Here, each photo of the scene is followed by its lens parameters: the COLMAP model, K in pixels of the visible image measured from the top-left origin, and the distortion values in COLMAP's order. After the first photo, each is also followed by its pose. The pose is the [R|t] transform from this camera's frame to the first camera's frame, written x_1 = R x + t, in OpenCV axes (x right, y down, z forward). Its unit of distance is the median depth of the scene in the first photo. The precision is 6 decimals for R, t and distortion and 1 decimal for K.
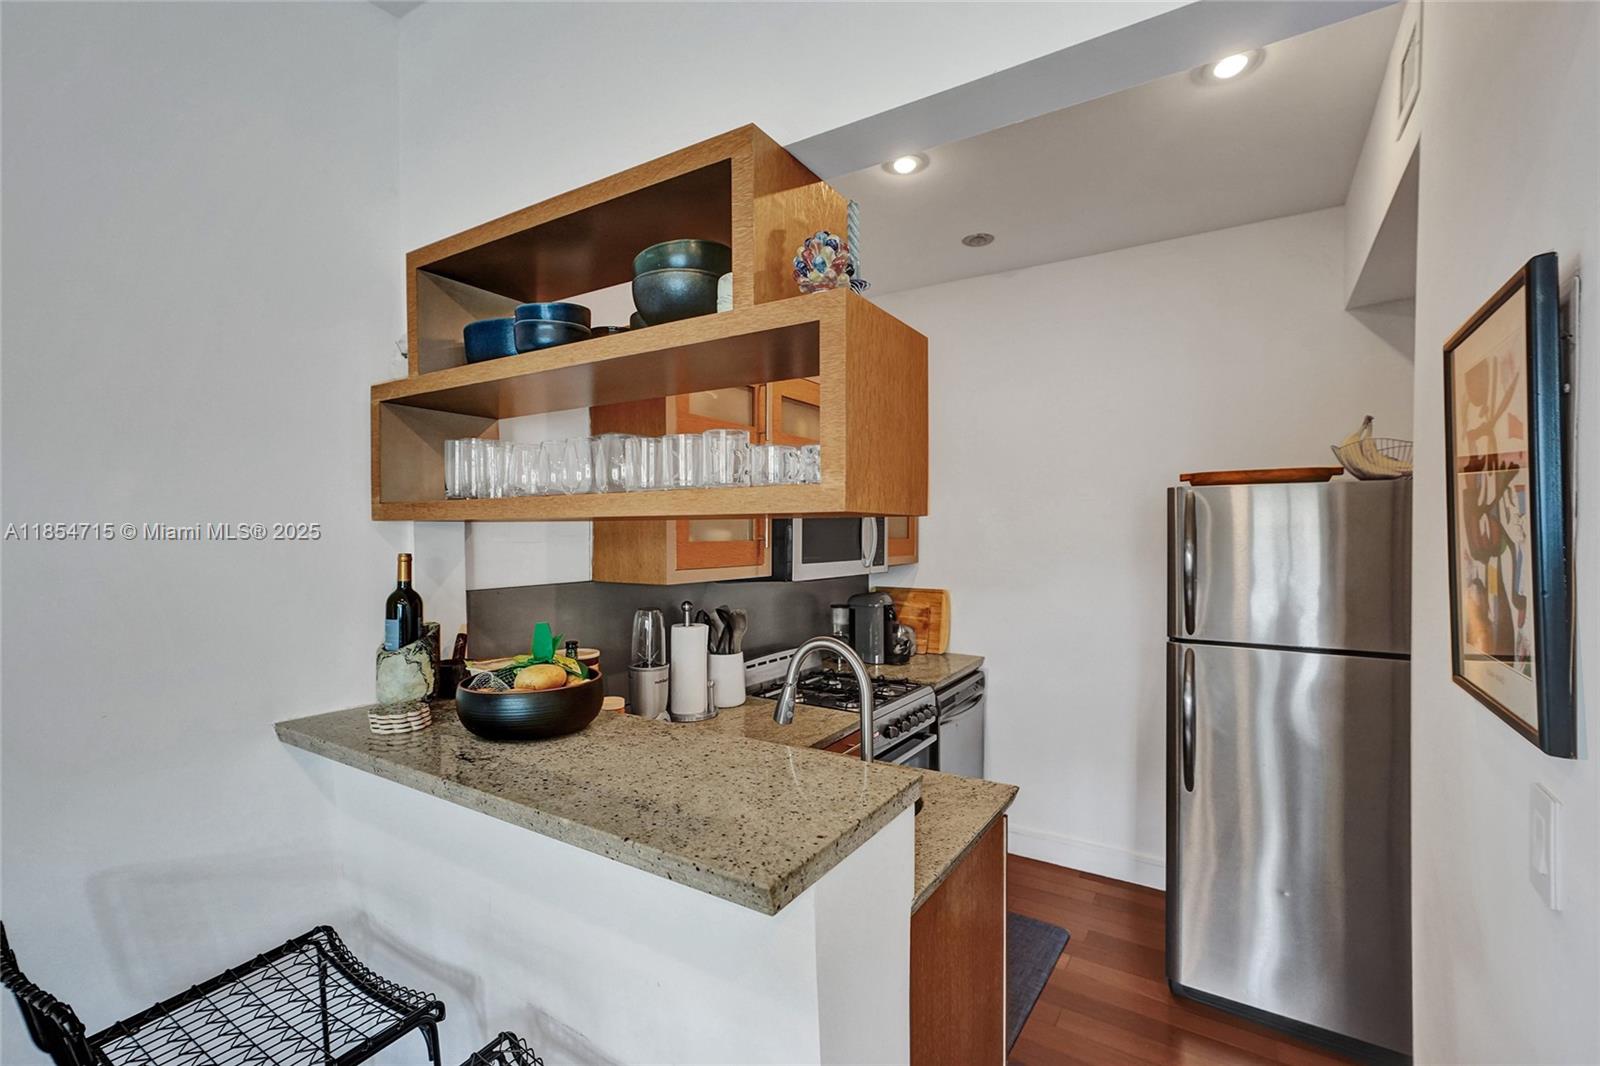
lens RADIAL K [[728.8, 0, 800.0], [0, 728.8, 533.0], [0, 0, 1]] dist [-0.003222, -0.000121]
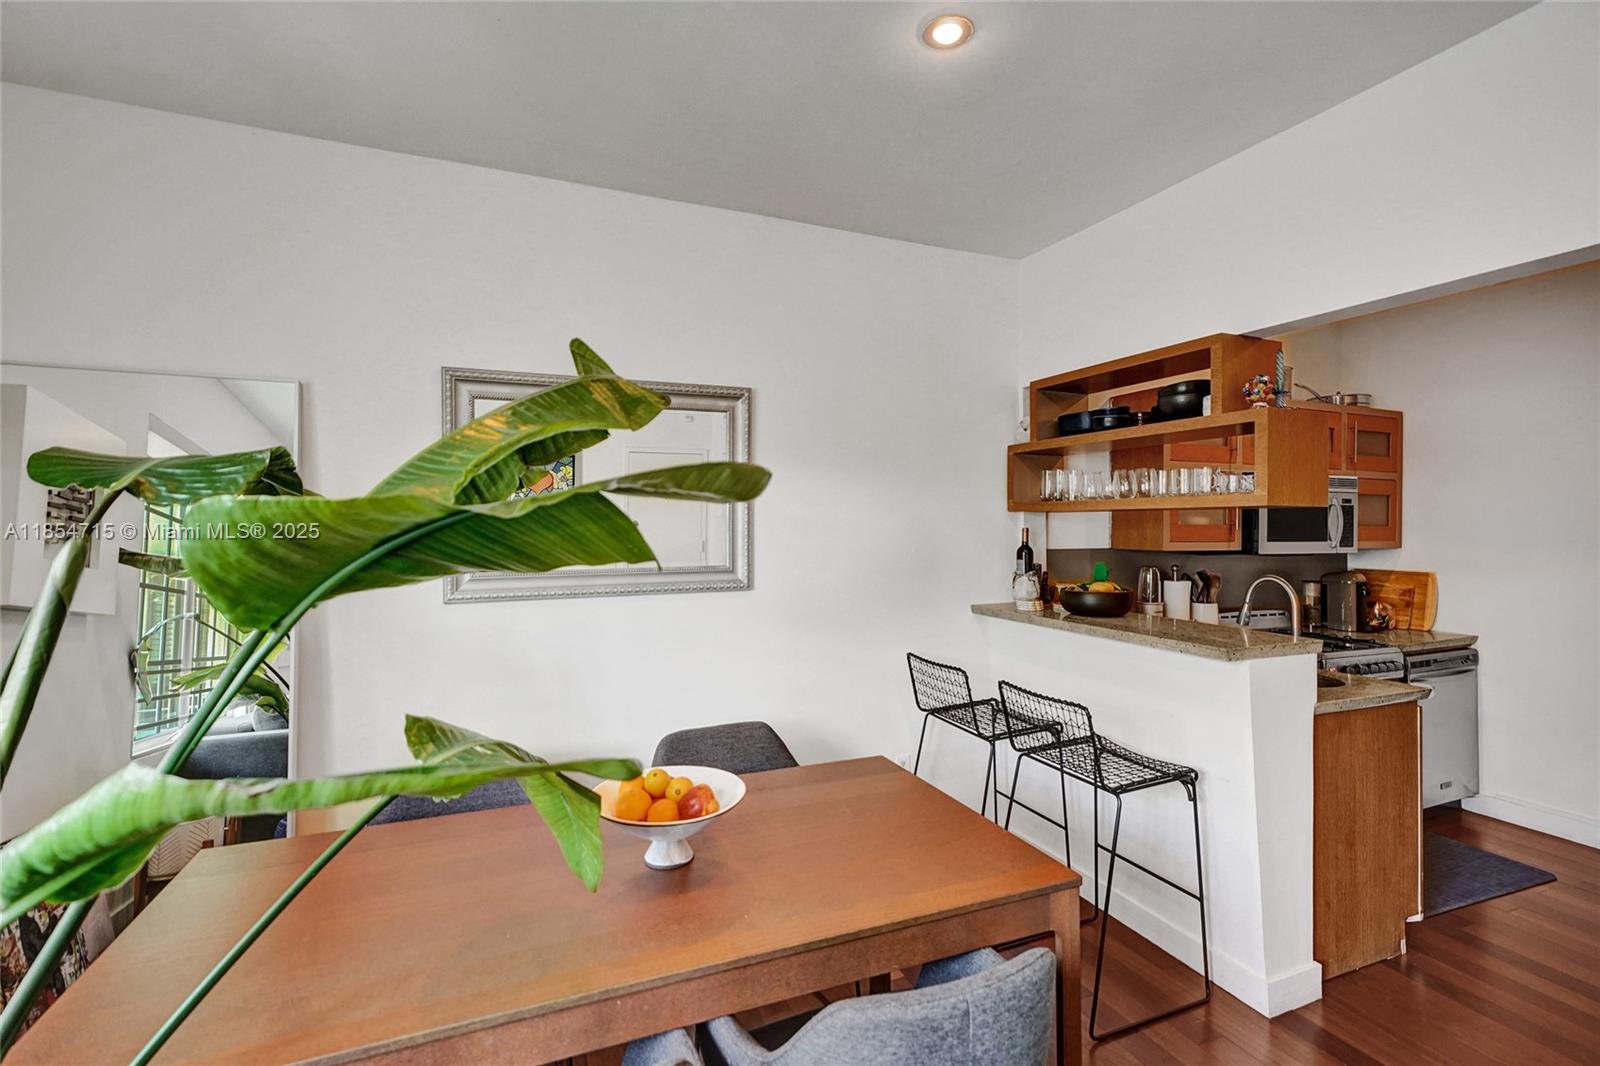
lens RADIAL K [[747.8, 0, 787.2], [0, 747.8, 526.3], [0, 0, 1]] dist [0.008382, 0.000595]
pose [[0.822623, 0.003282, -0.568578, 0.075570], [-0.004543, 0.999989, -0.000801, 0.021594], [0.568570, 0.003242, 0.822629, -0.834394]]
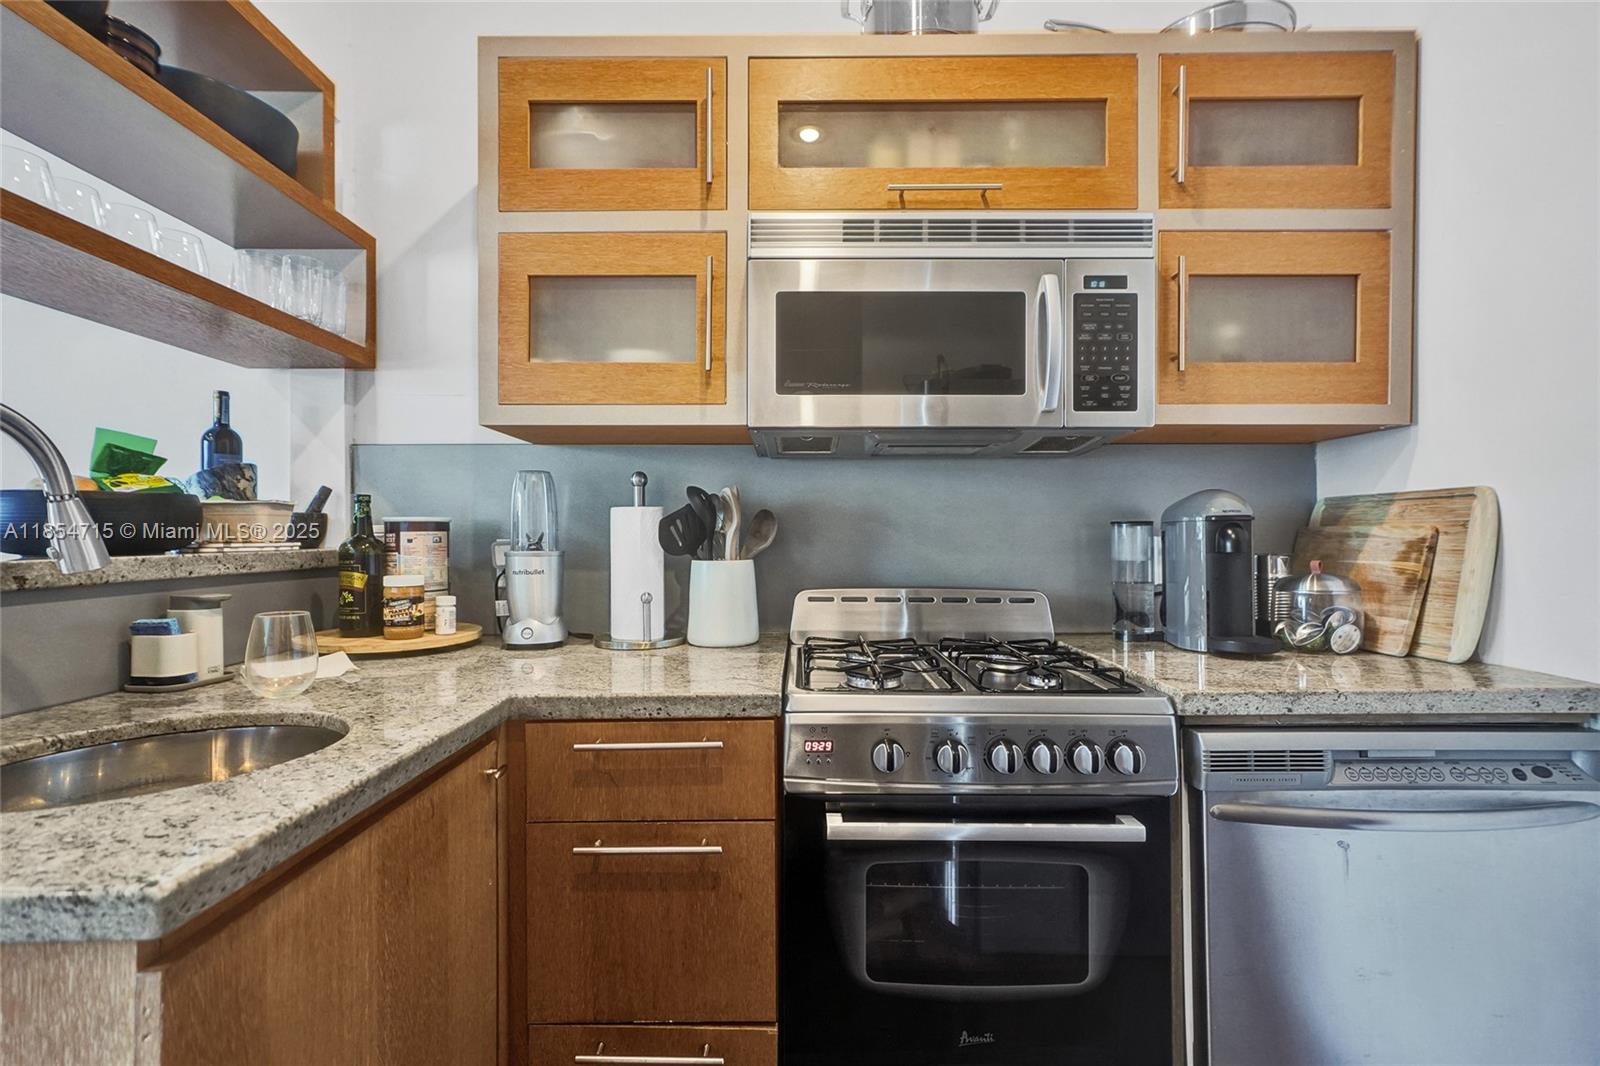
lens RADIAL K [[746.5, 0, 799.9], [0, 746.5, 542.5], [0, 0, 1]] dist [0.003917, 0.000284]
pose [[0.529764, 0.005471, -0.848127, 0.568593], [-0.001191, 0.999983, 0.005707, 0.176339], [0.848144, -0.002013, 0.529762, 0.877200]]
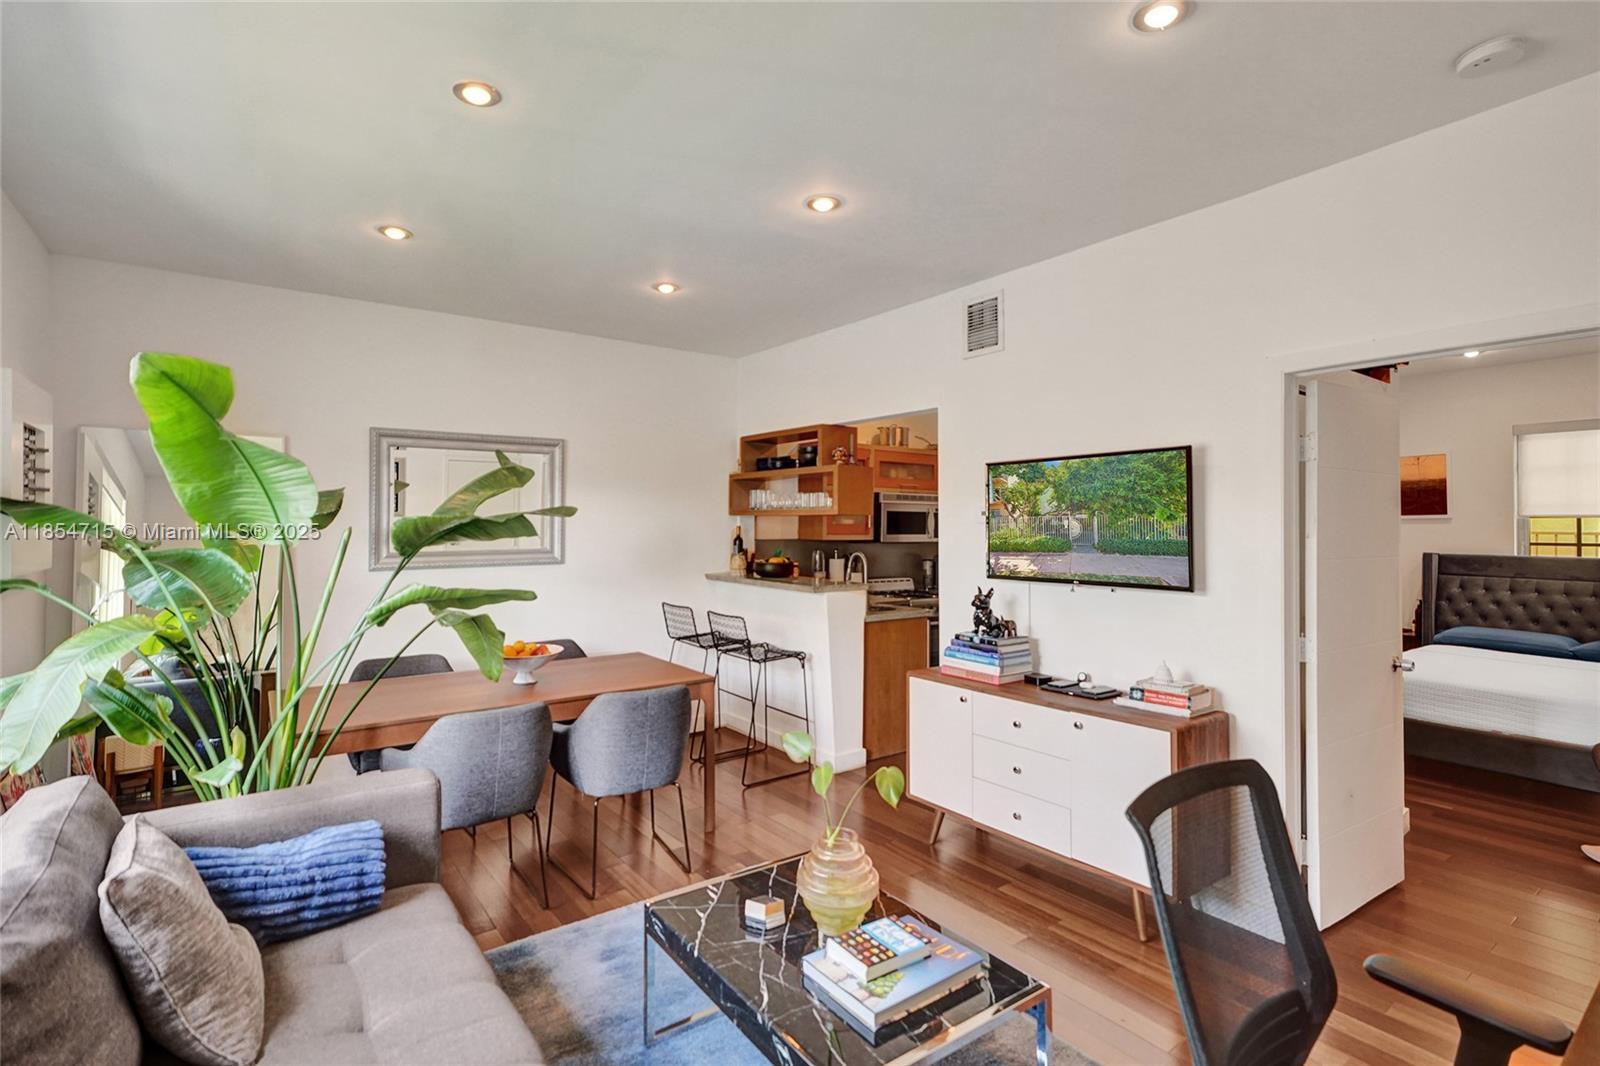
lens RADIAL K [[747.8, 0, 787.2], [0, 747.8, 526.3], [0, 0, 1]] dist [0.008382, 0.000595]
pose [[0.934748, 0.007131, -0.355239, 0.662727], [-0.007115, 0.999974, 0.001352, 0.017863], [0.355239, 0.001263, 0.934775, -1.598265]]
